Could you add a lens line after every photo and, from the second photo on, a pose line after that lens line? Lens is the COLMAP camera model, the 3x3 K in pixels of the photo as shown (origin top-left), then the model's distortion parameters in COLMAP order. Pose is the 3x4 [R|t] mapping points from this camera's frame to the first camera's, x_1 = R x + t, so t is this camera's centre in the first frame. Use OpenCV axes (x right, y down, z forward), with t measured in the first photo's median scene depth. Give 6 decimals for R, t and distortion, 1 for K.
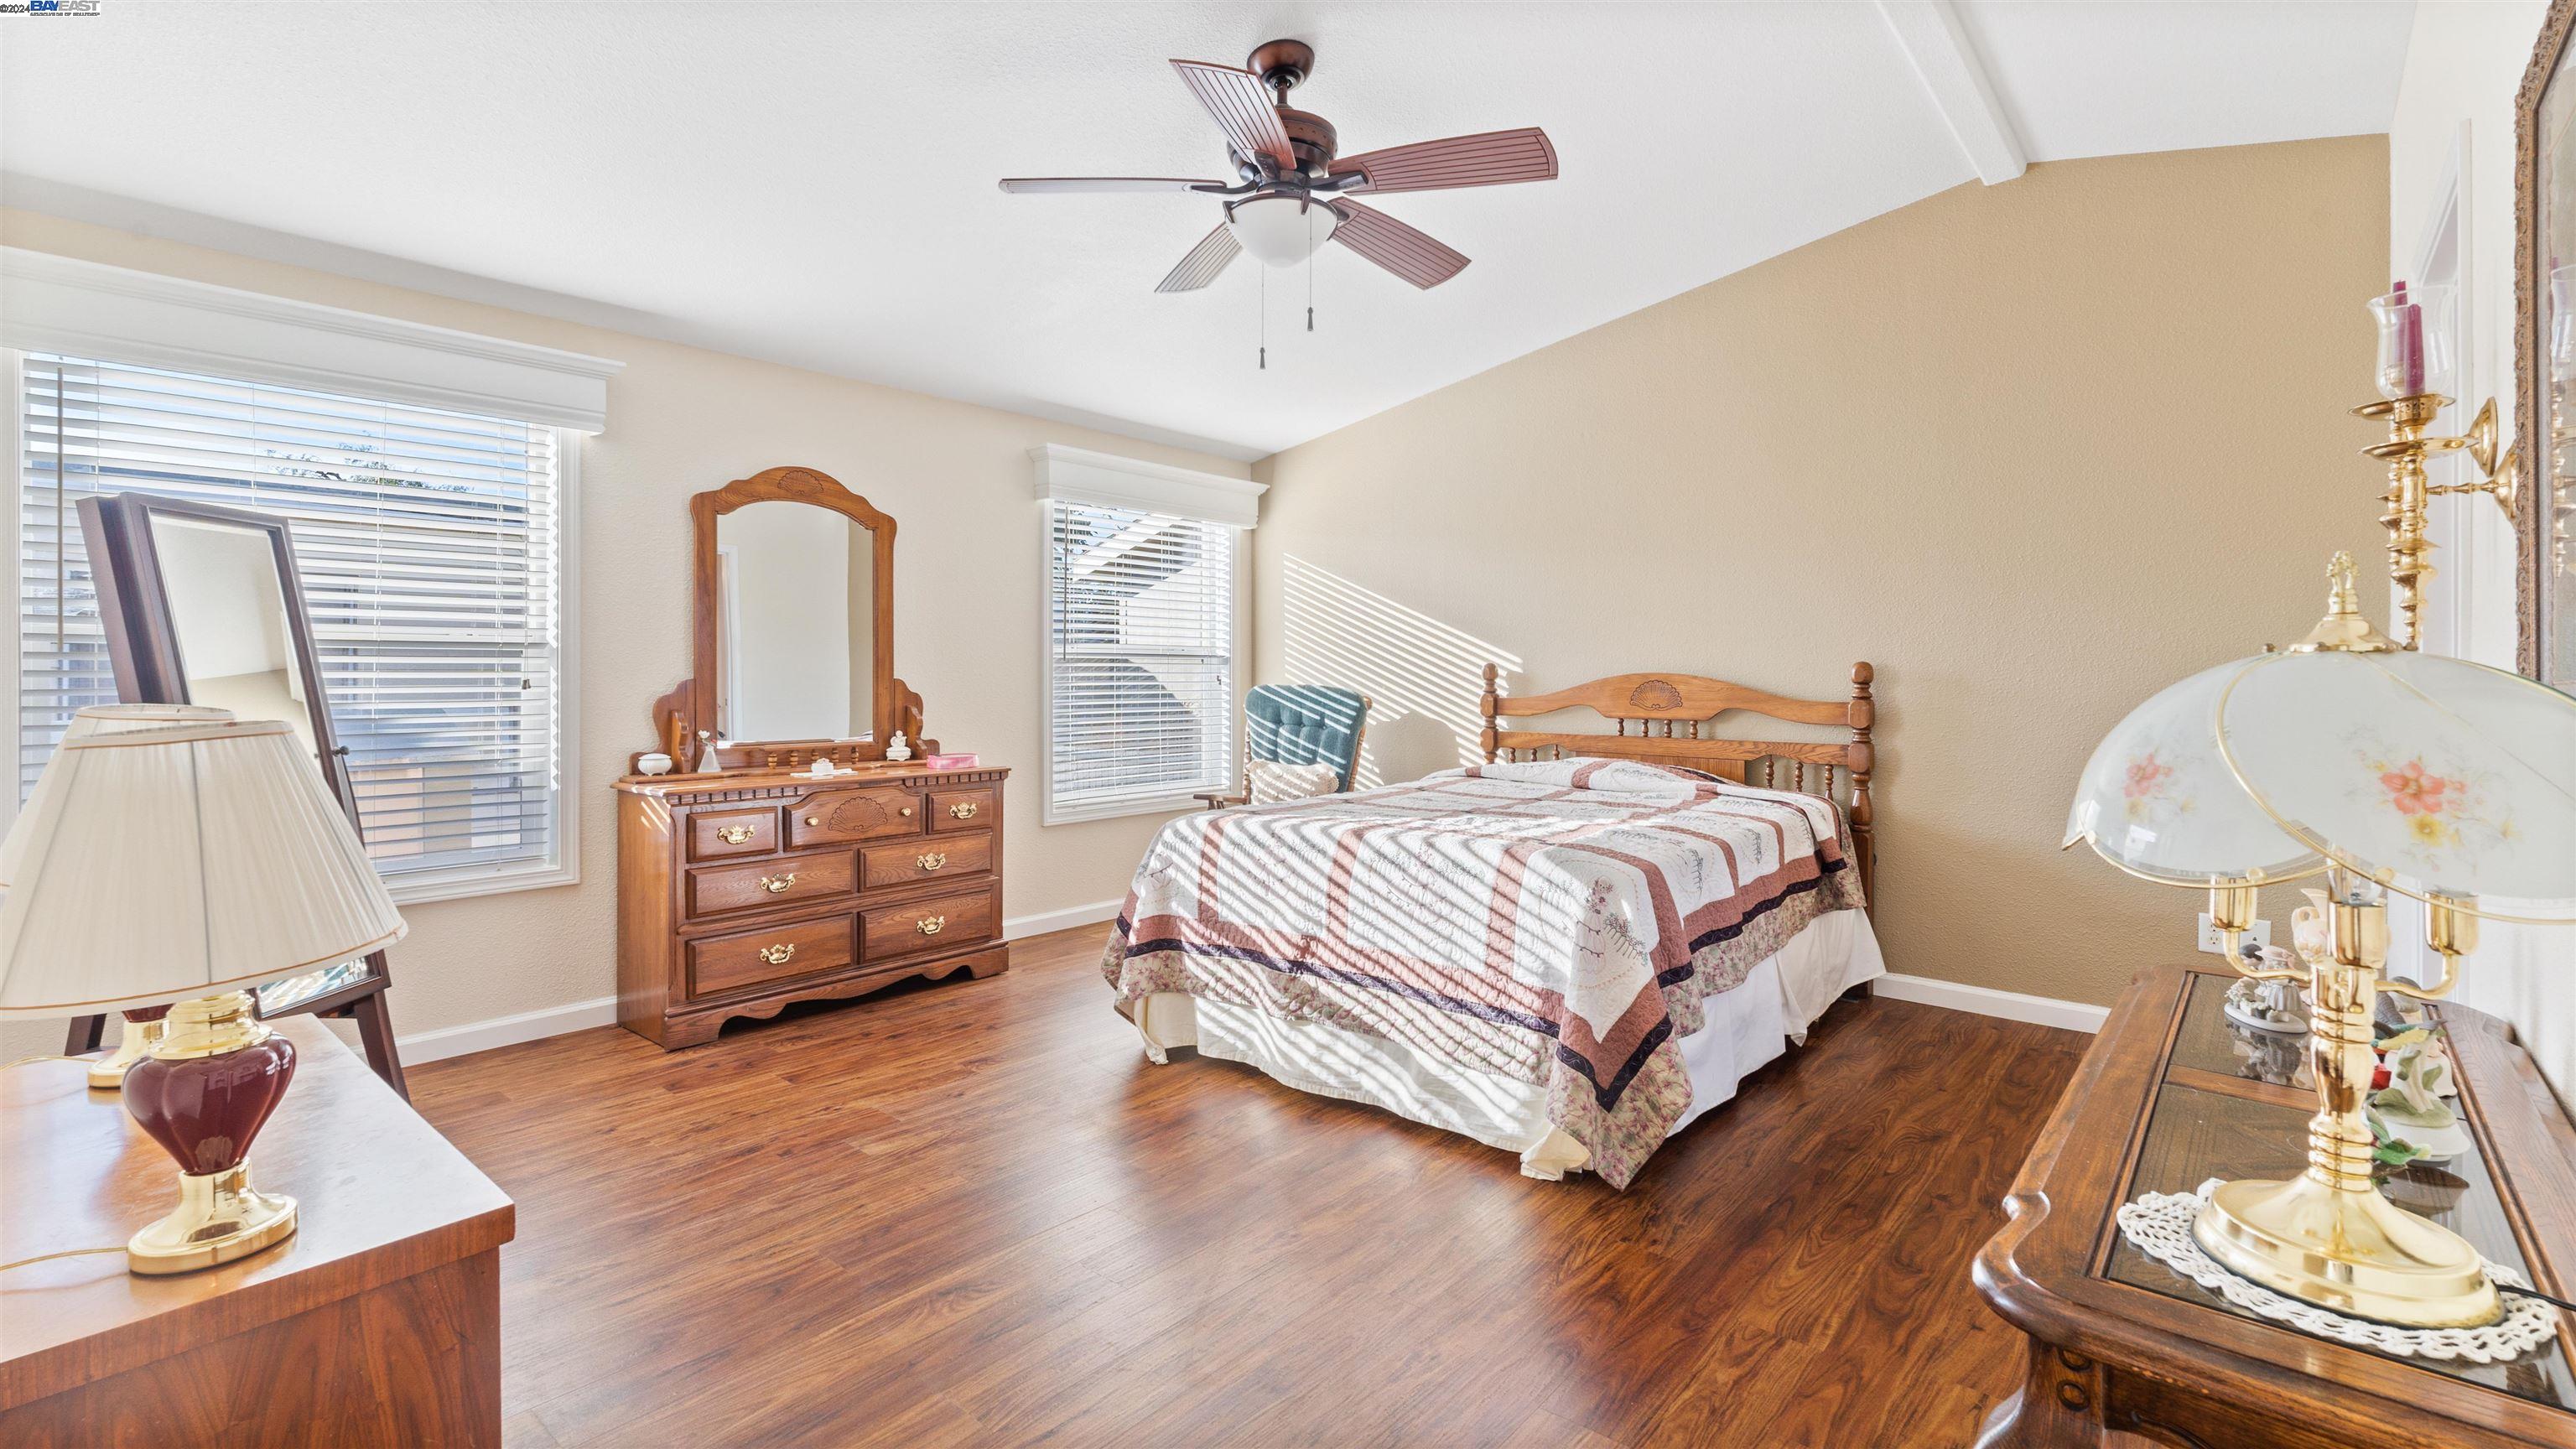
lens RADIAL K [[1126.2, 0, 1287.6], [0, 1126.2, 663.0], [0, 0, 1]] dist [-0.041322, -0.000013]
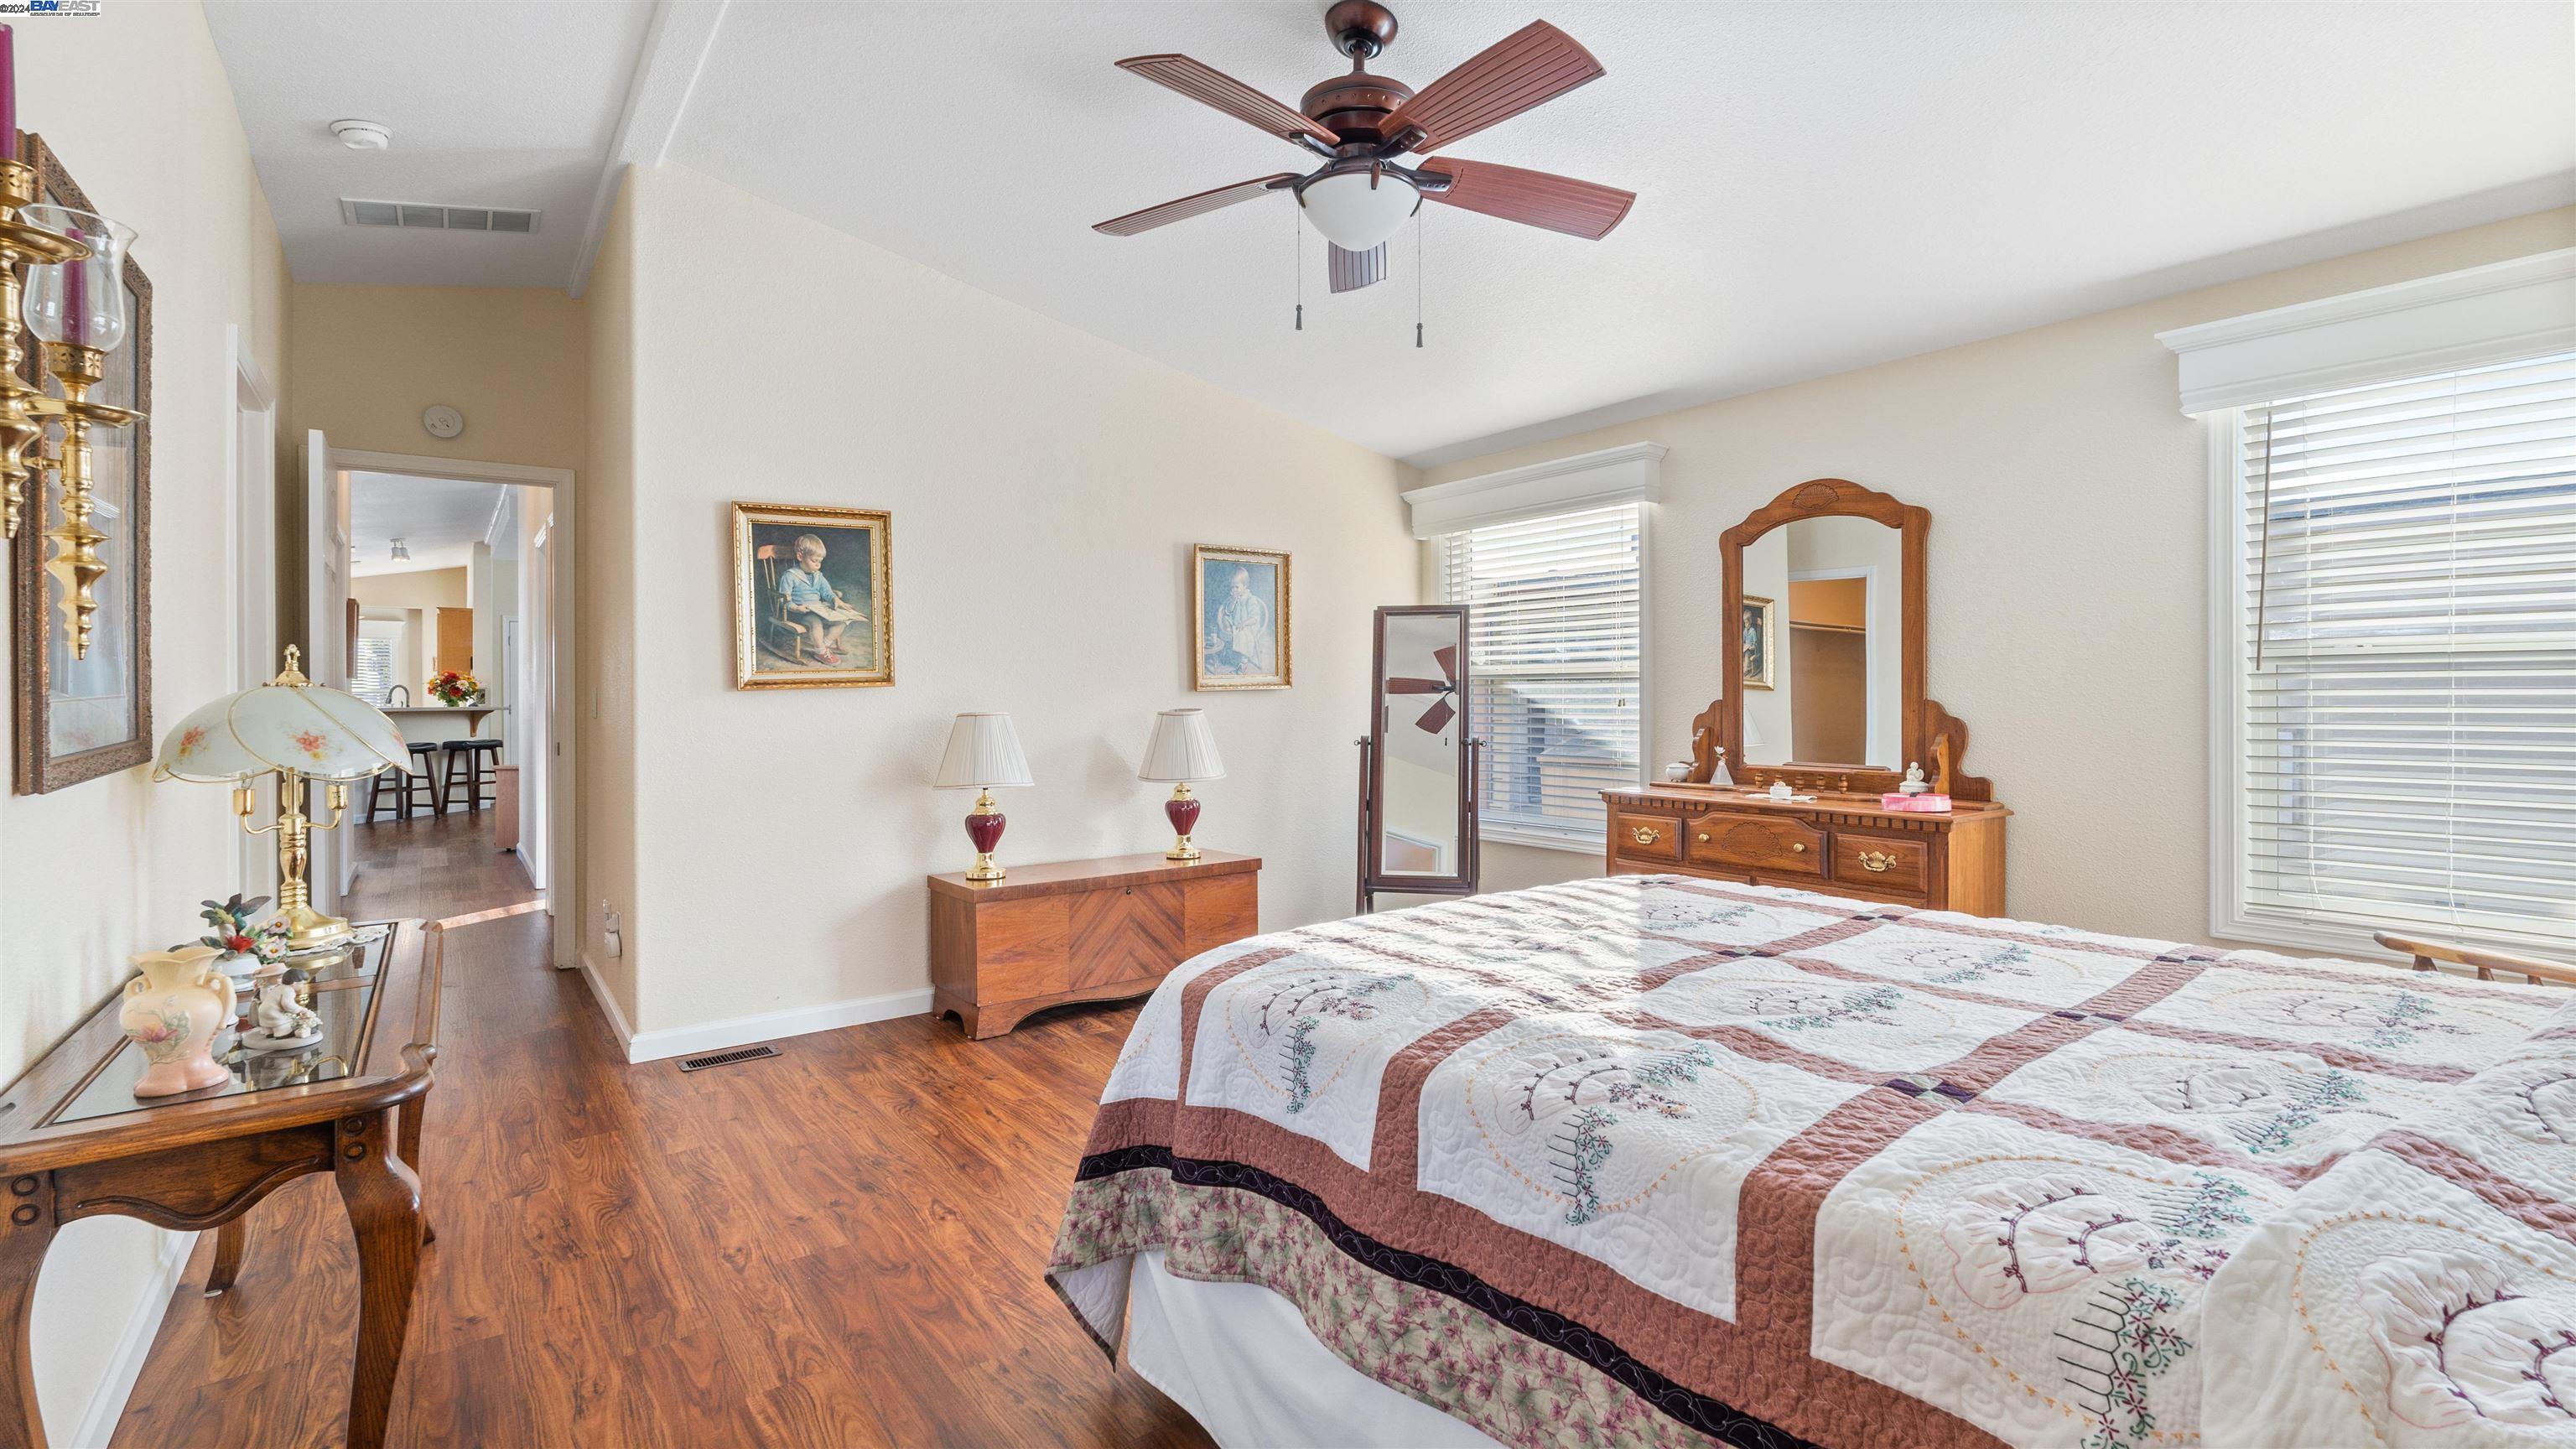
lens RADIAL K [[1142.0, 0, 1299.8], [0, 1142.0, 700.9], [0, 0, 1]] dist [-0.003715, 0.000093]
pose [[-0.191961, 0.004872, -0.981390, 0.650987], [0.016495, 0.999862, 0.001737, 0.006652], [0.981264, -0.015854, -0.192015, 0.793413]]
